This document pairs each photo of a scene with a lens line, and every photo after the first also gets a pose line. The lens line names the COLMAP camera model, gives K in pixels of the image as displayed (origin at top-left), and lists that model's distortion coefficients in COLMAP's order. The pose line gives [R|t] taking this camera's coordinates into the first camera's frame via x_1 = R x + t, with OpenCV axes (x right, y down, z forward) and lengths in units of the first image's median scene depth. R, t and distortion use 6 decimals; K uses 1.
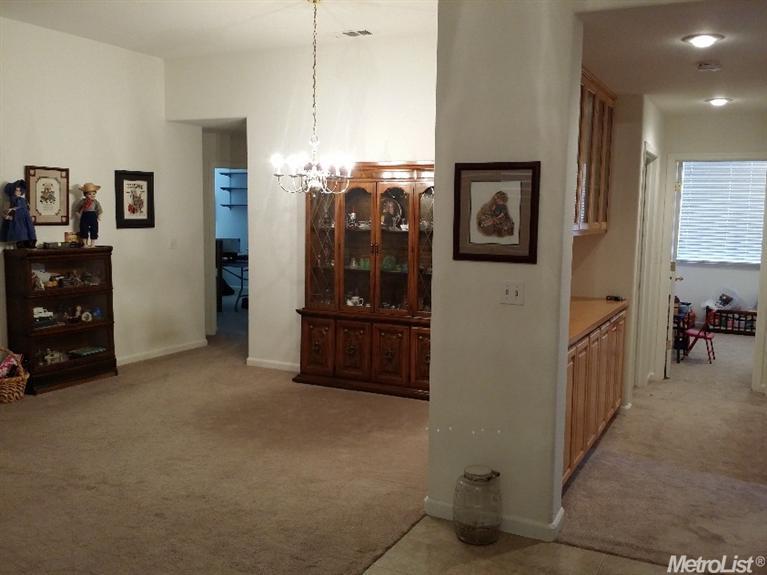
lens RADIAL K [[707.2, 0, 383.8], [0, 707.2, 293.2], [0, 0, 1]] dist [0.151001, -0.374472]
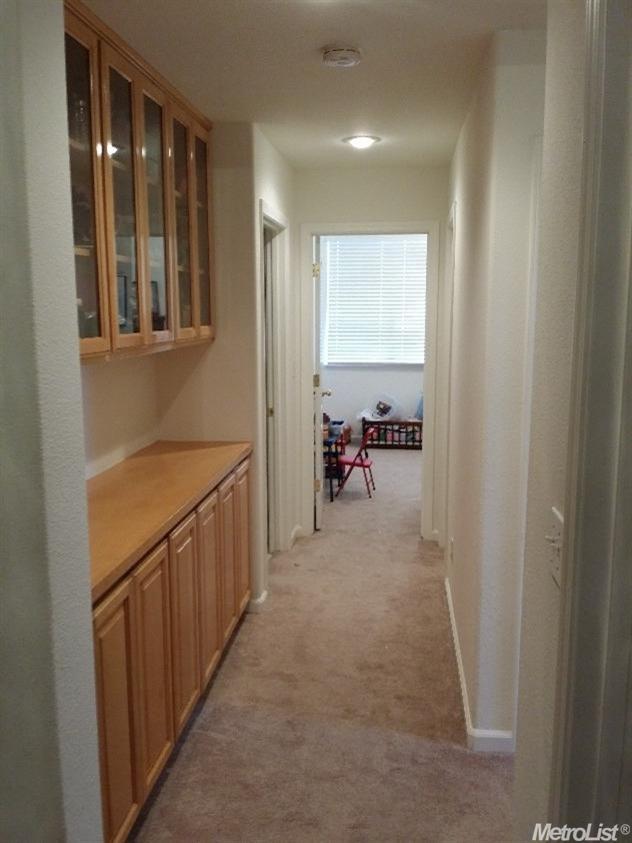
lens RADIAL K [[777.3, 0, 316.0], [0, 777.3, 421.5], [0, 0, 1]] dist [0.151001, -0.374472]
pose [[0.934593, -0.069905, 0.348784, 0.115111], [0.056218, 0.997204, 0.049222, -0.032804], [-0.351249, -0.026395, 0.935910, 0.239537]]
